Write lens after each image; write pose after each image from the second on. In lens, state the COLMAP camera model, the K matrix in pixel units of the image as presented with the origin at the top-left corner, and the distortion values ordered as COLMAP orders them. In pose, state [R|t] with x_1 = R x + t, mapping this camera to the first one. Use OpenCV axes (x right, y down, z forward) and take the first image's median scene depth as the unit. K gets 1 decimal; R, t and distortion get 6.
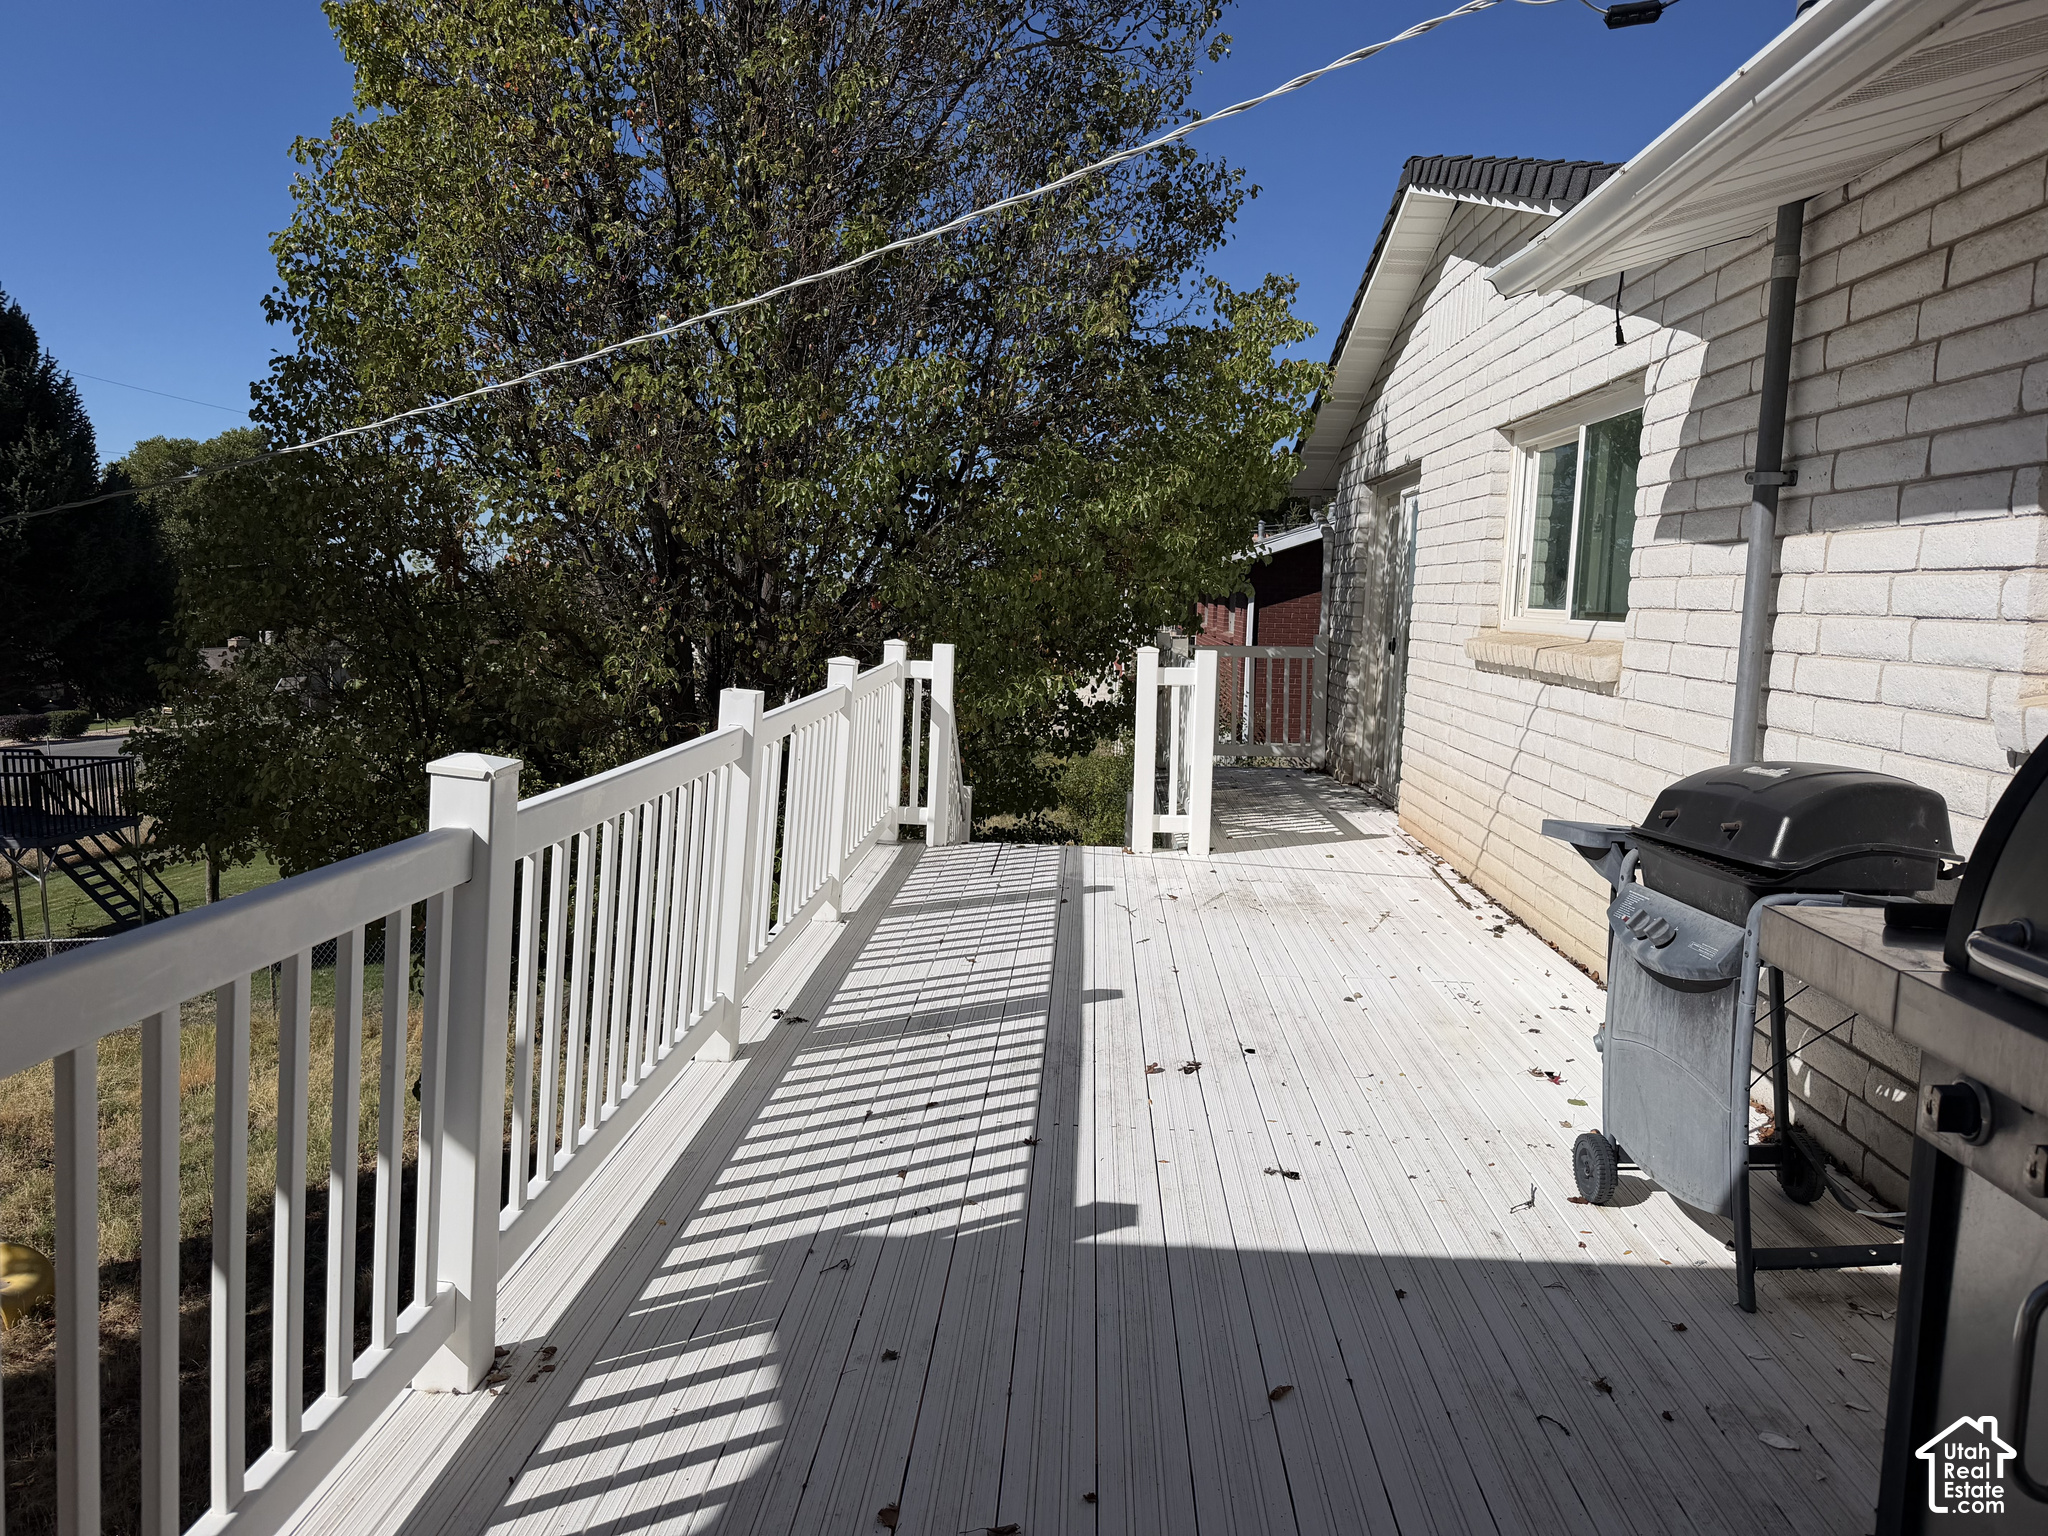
lens RADIAL K [[1428.6, 0, 1024.0], [0, 1428.6, 768.0], [0, 0, 1]] dist [-0.011619, -0.004321]
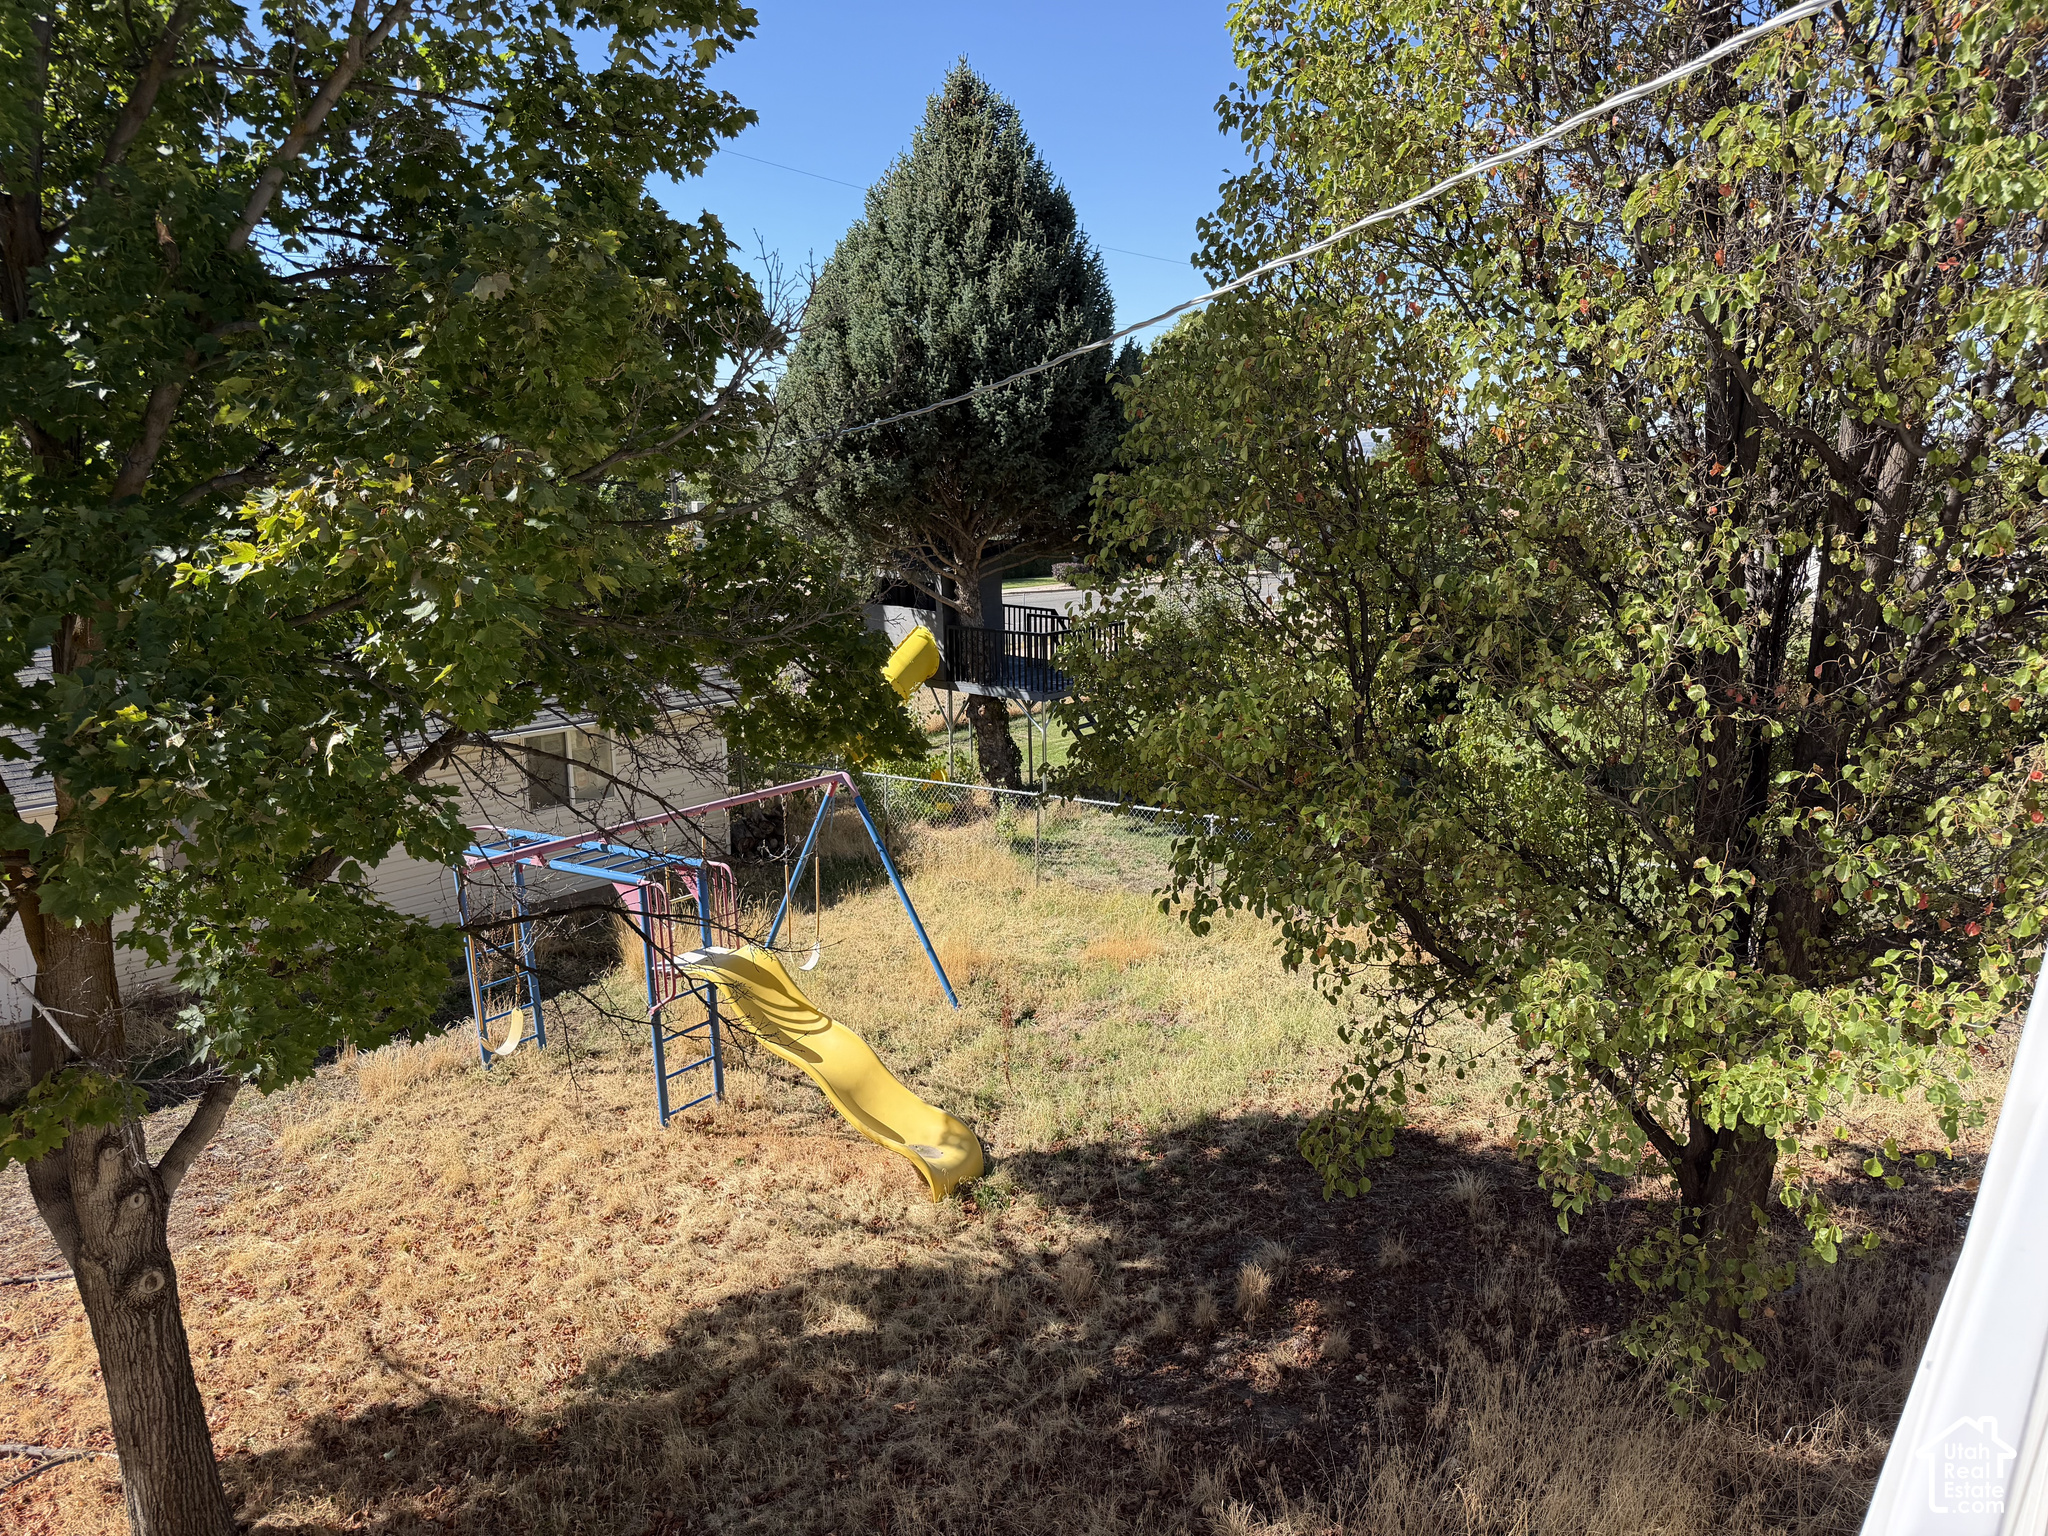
lens RADIAL K [[1428.9, 0, 1025.5], [0, 1428.9, 792.2], [0, 0, 1]] dist [0.074099, -0.091738]
pose [[0.795800, 0.129066, -0.591645, -0.099032], [-0.062485, 0.989309, 0.131770, -0.052458], [0.602327, -0.067894, 0.795357, 0.273385]]
